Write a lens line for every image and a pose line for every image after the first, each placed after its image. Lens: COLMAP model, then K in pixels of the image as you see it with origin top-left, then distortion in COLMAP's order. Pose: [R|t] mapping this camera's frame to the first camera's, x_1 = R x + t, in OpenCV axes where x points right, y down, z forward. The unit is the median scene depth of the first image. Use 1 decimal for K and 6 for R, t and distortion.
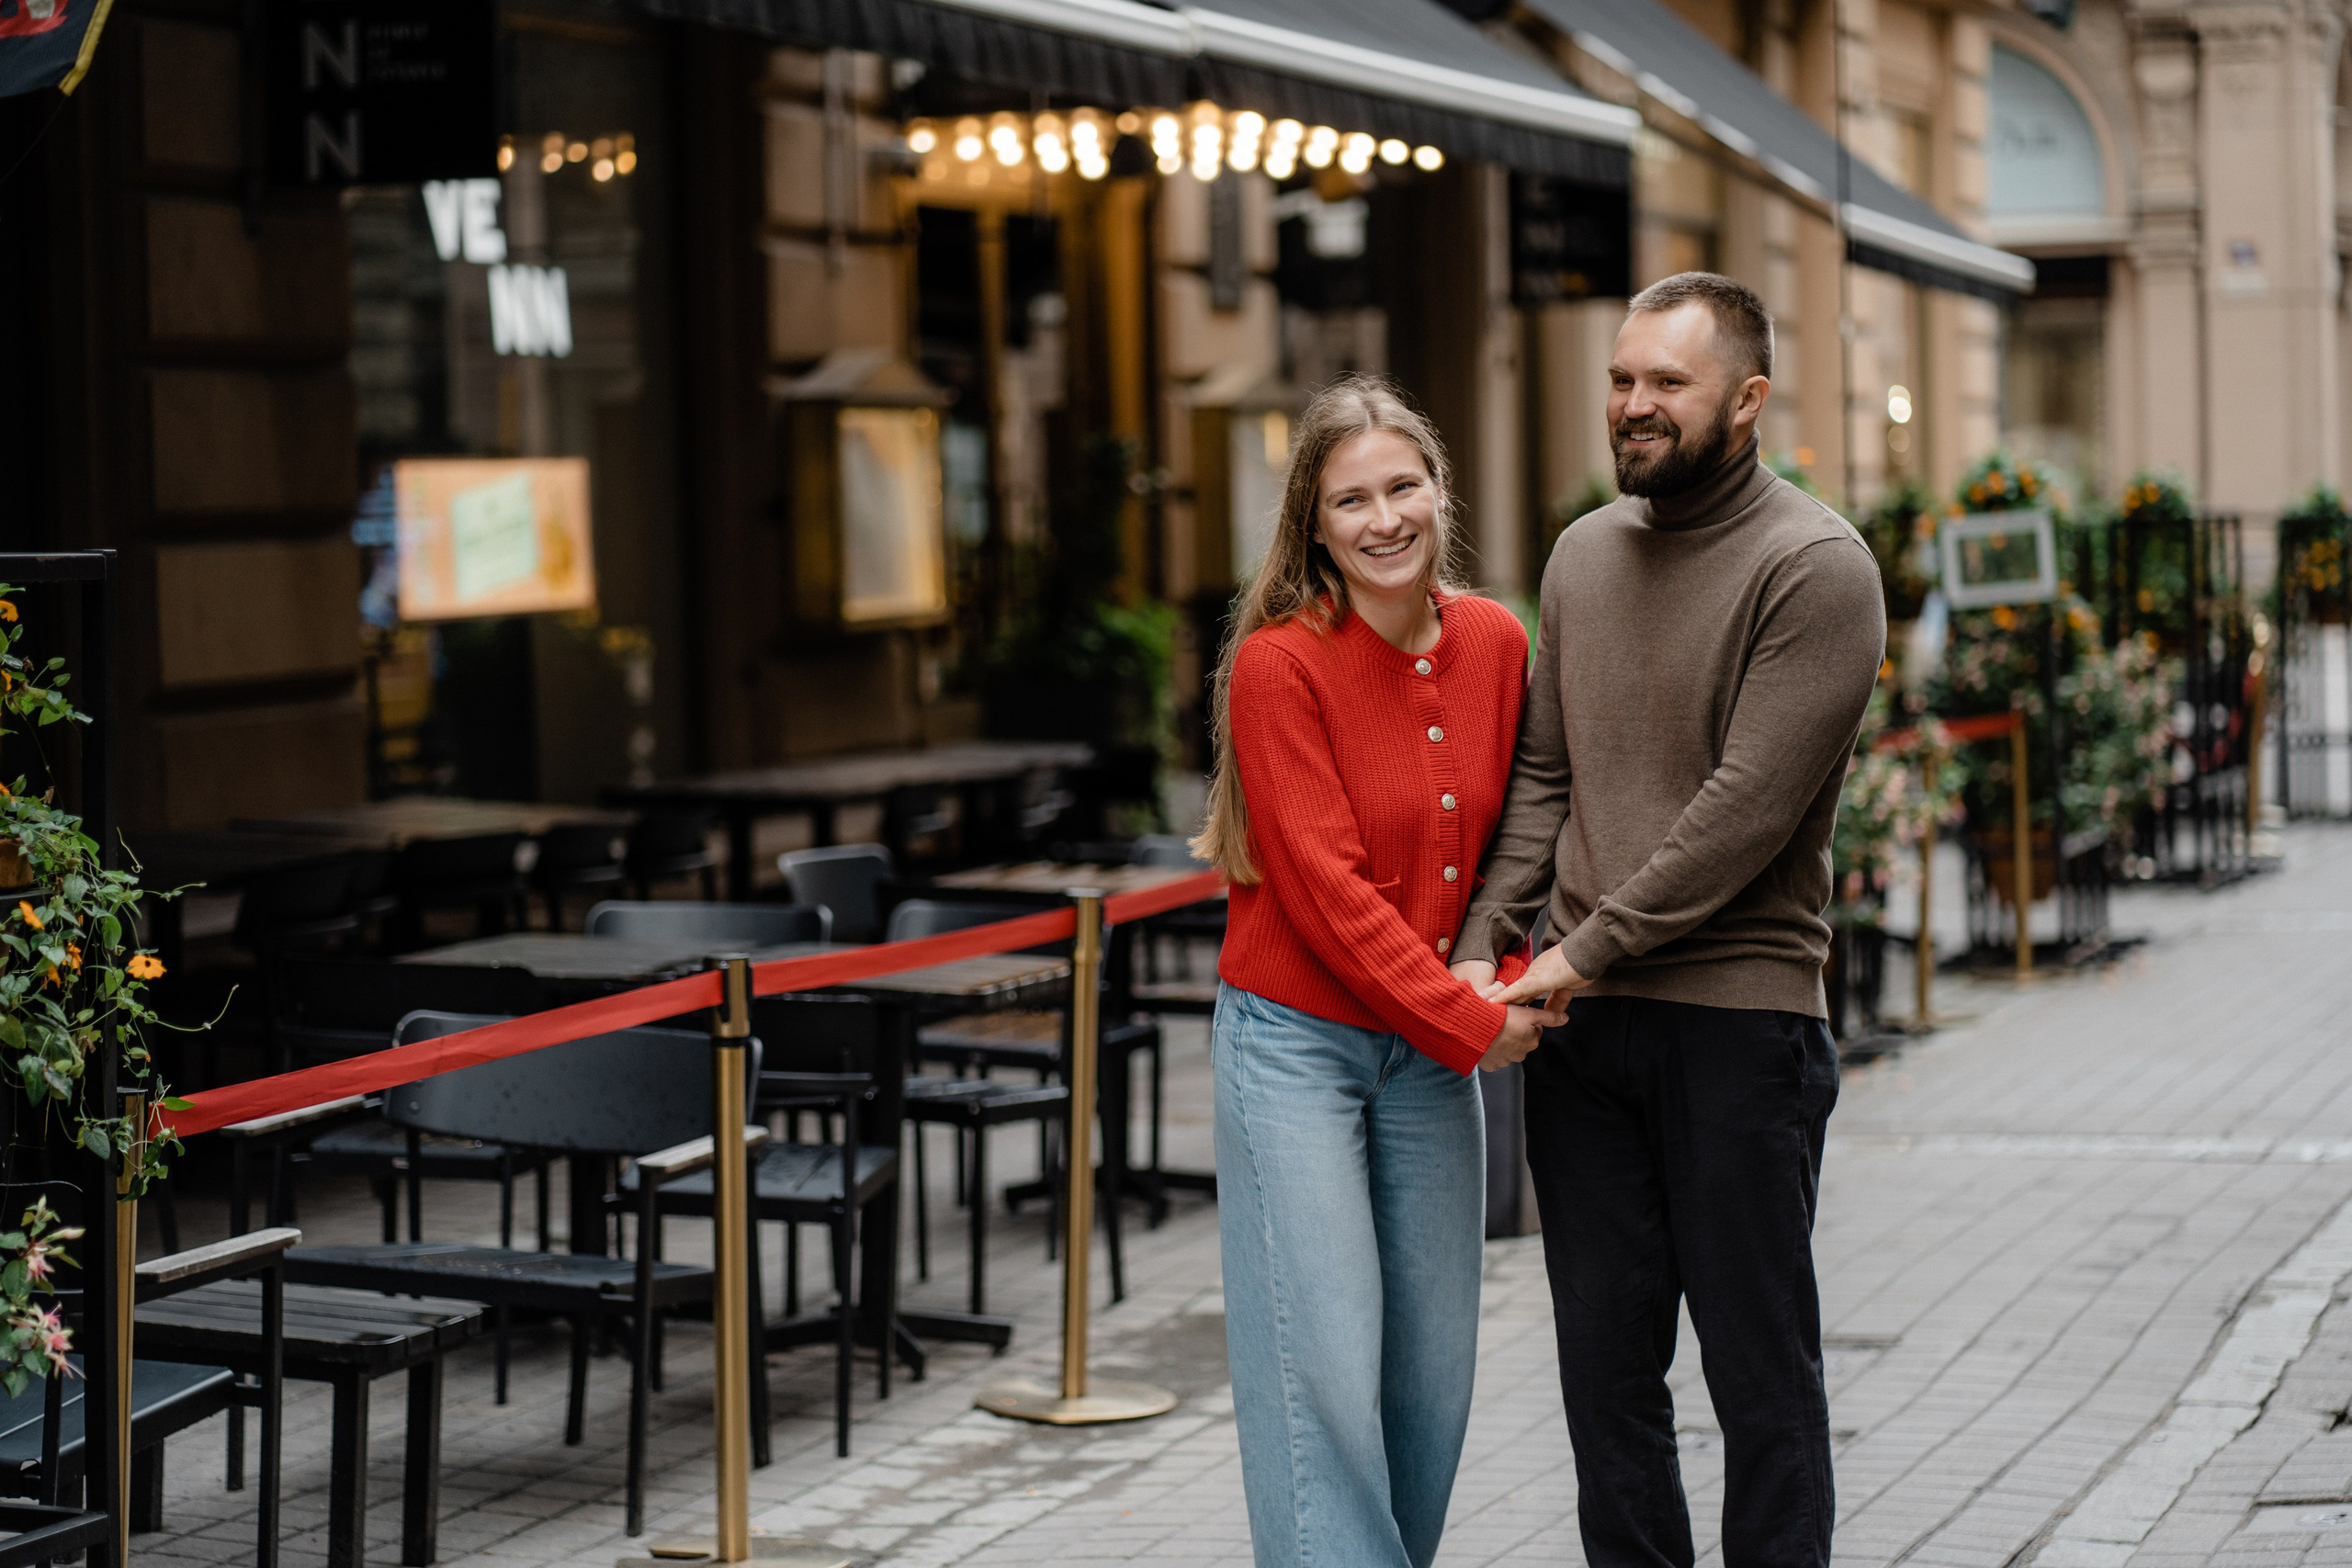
lens RADIAL K [[5522.5, 0, 1175.4], [0, 5522.5, 831.6], [0, 0, 1]] dist [0.171715, -2.222804]
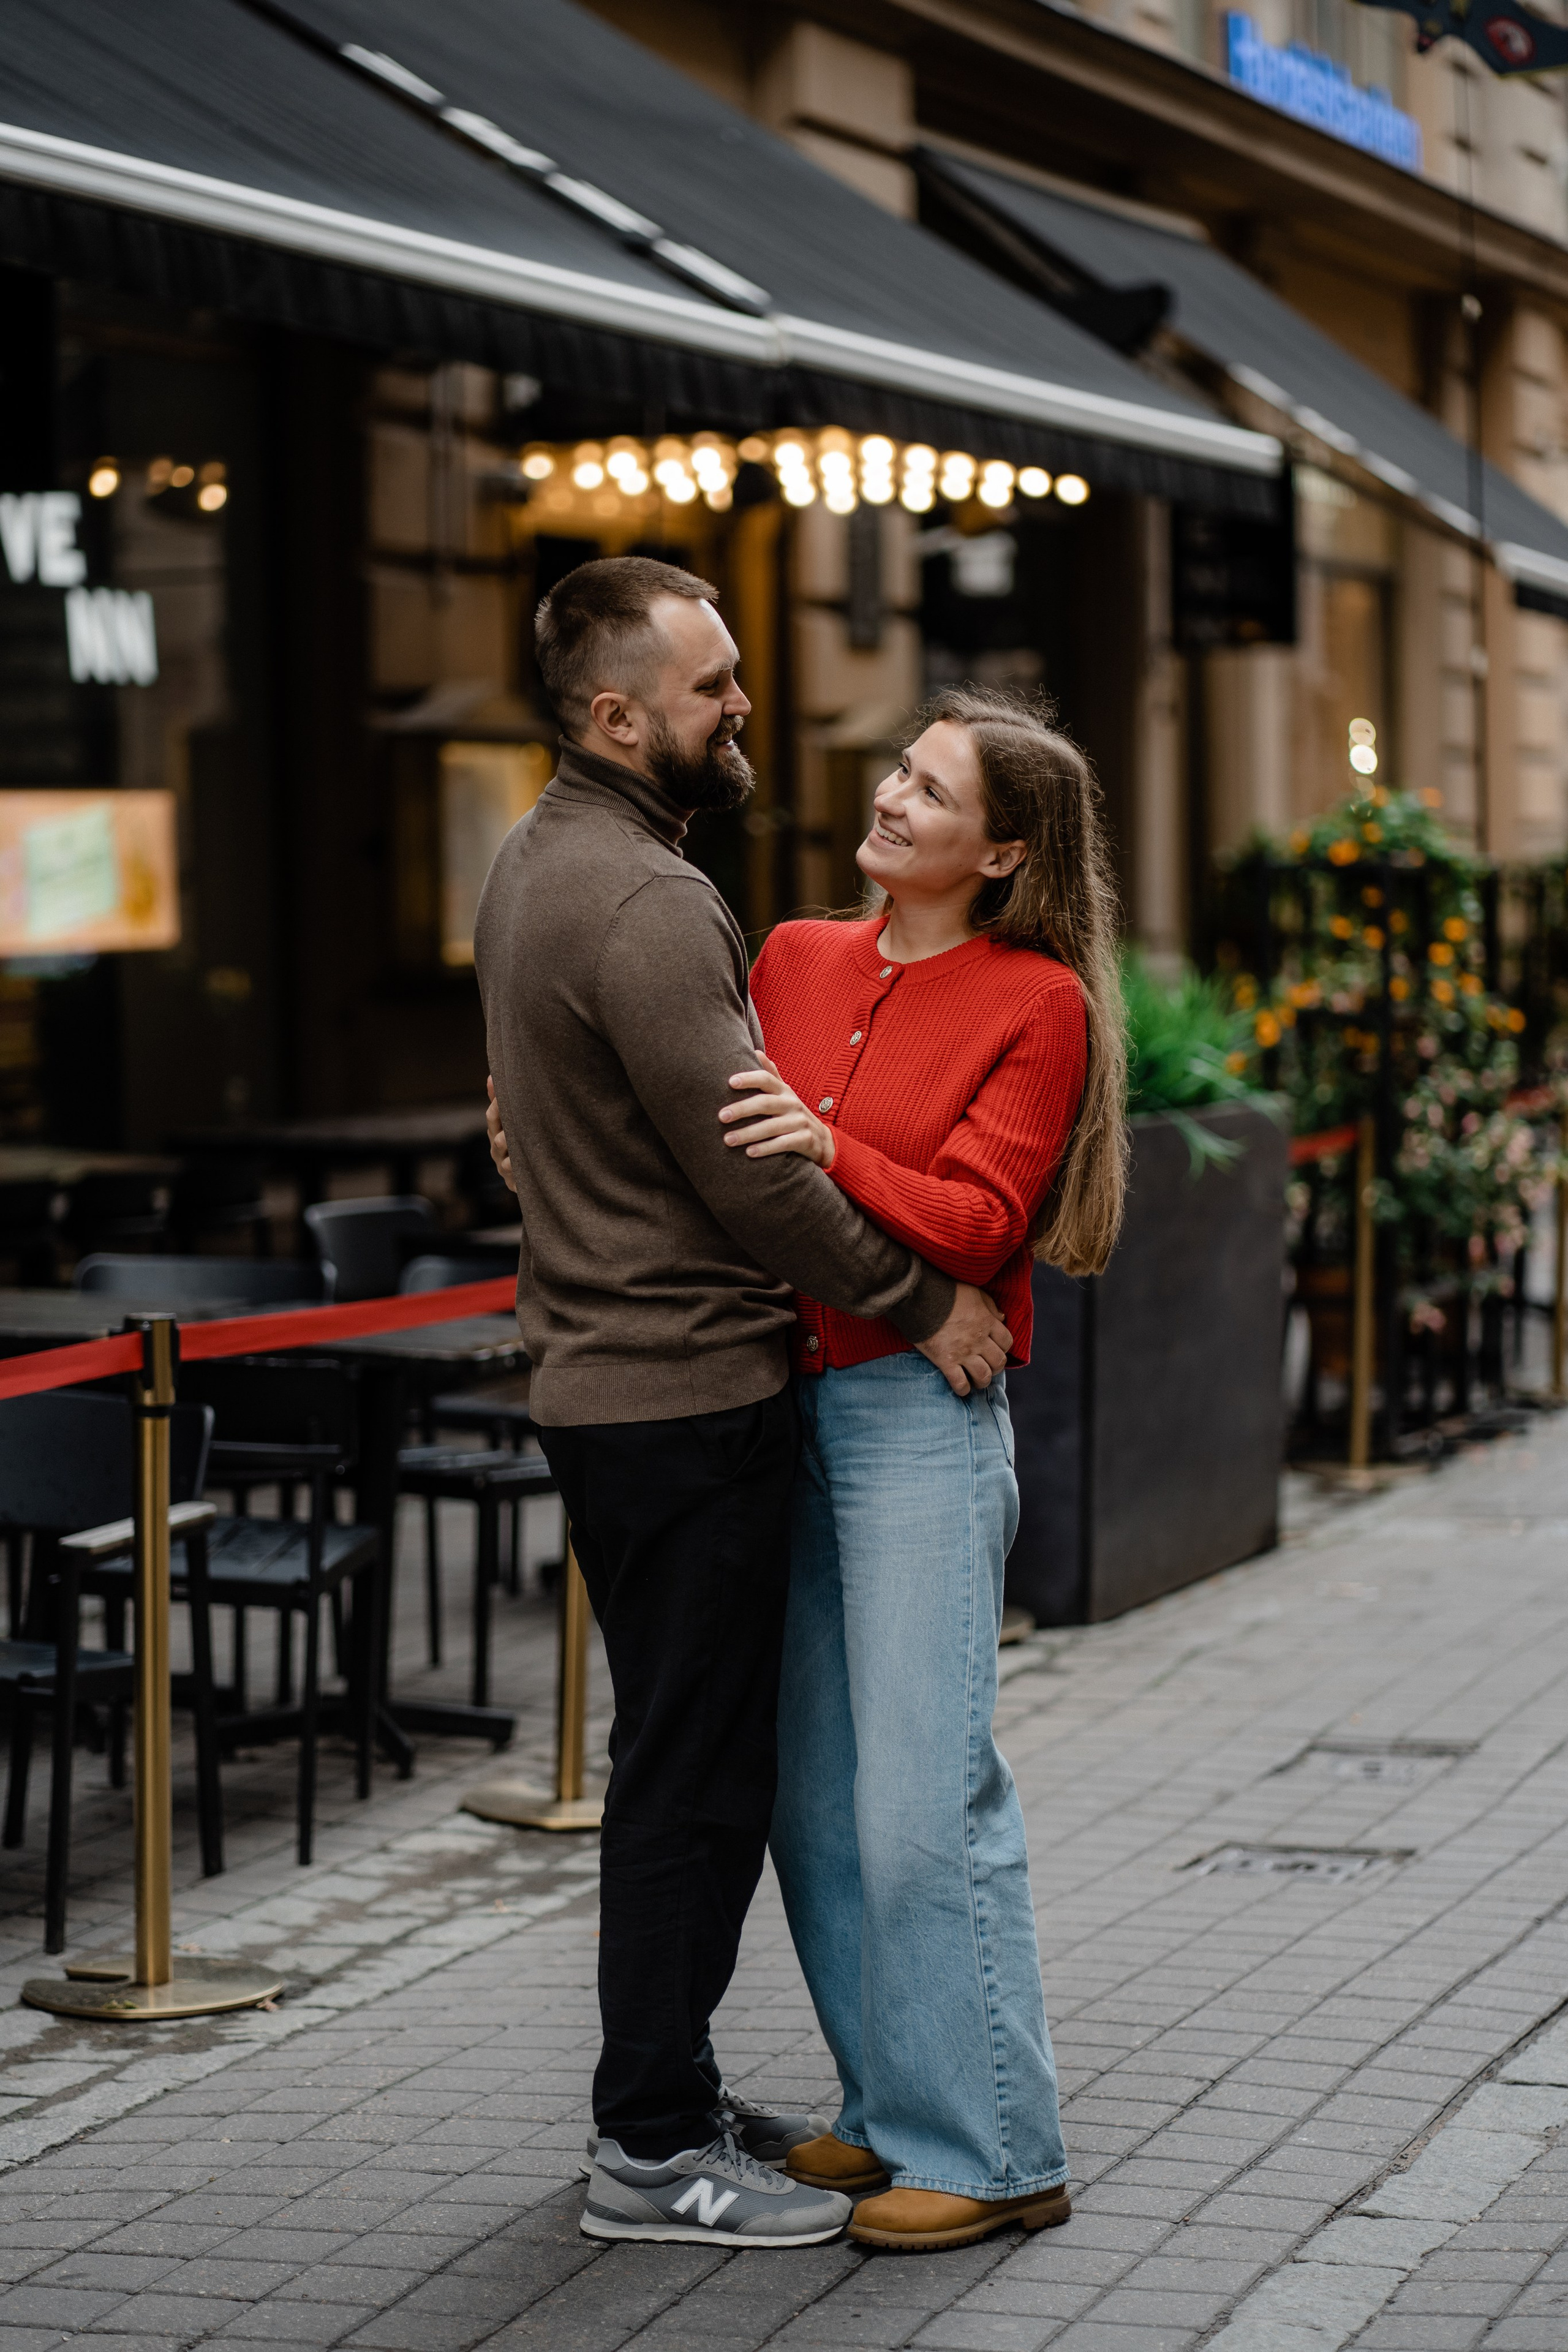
lens RADIAL K [[5523.1, 0, 784.0], [0, 5523.1, 1176.0], [0, 0, 1]] dist [0.171715, -2.222804]
pose [[0.999778, 0.010233, -0.018419, 0.026910], [-0.010279, 0.999944, -0.002428, 0.000539], [0.018393, 0.002617, 0.999827, 0.067275]]
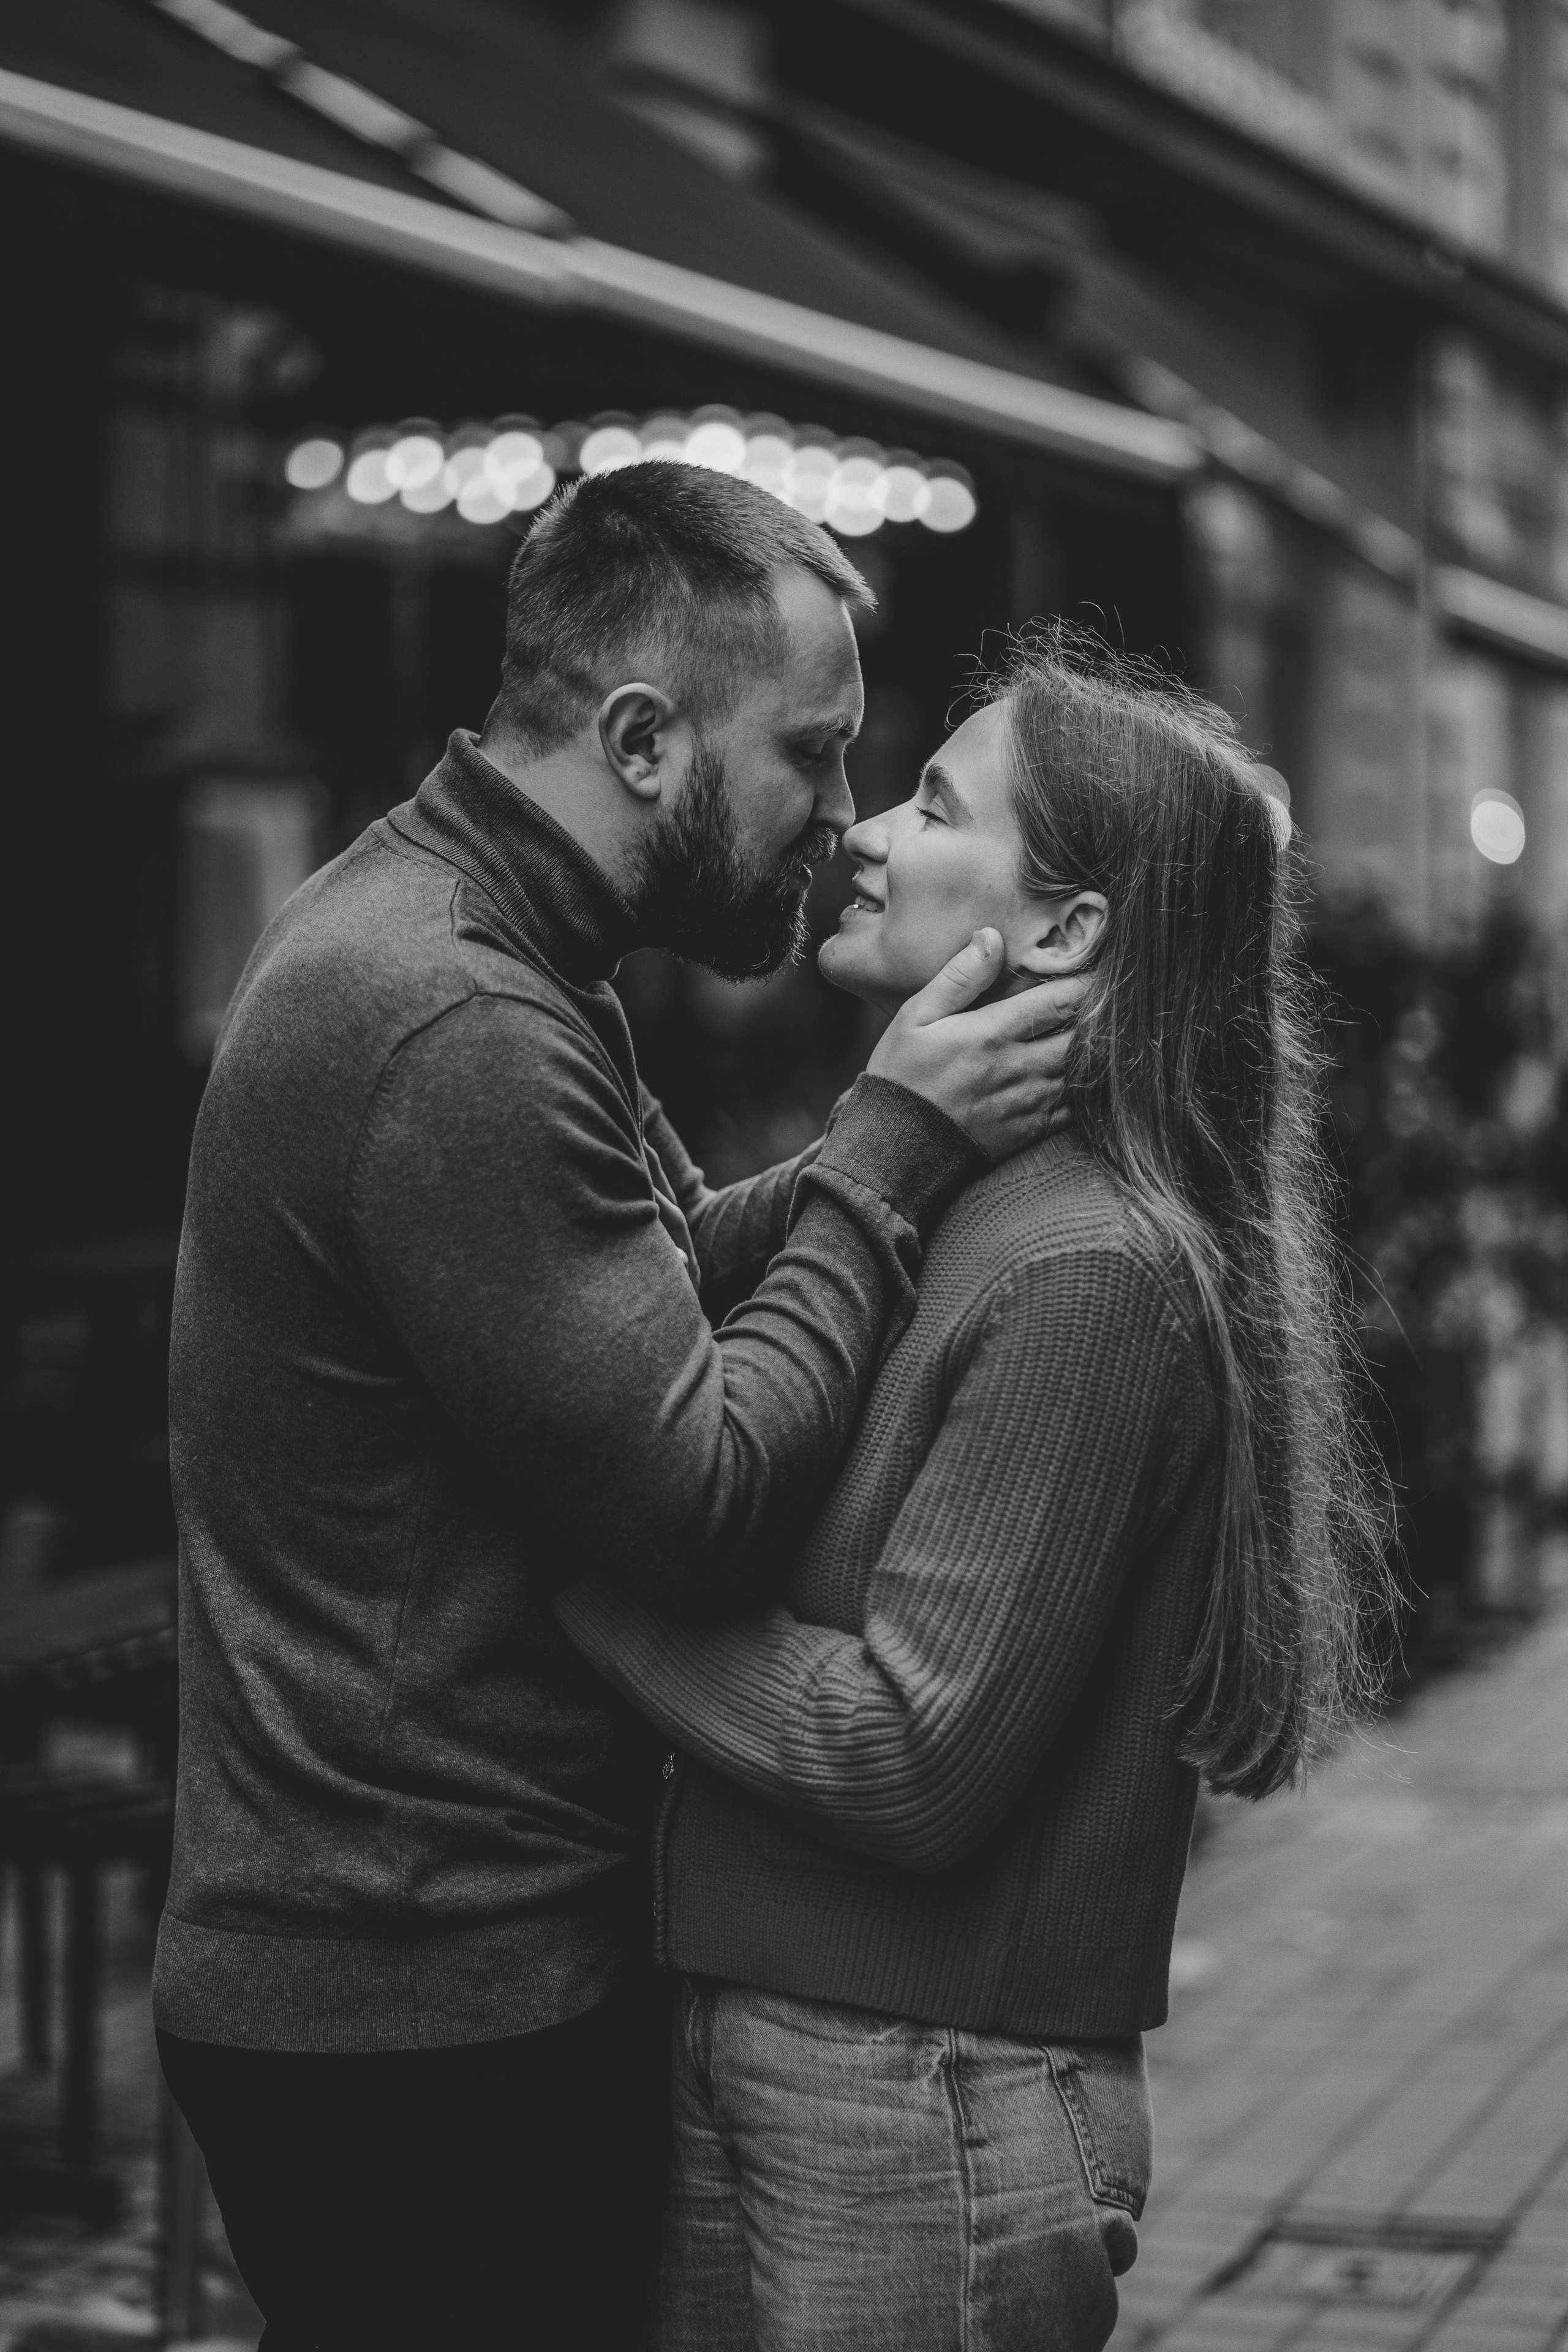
lens RADIAL K [[5523.1, 0, 784.0], [0, 5523.1, 1176.0], [0, 0, 1]] dist [0.171715, -2.222804]
pose [[0.999827, 0.018152, 0.004070, 0.036292], [-0.018098, 0.999753, -0.012920, -0.017189], [-0.004303, 0.012844, 0.999908, 0.306974]]
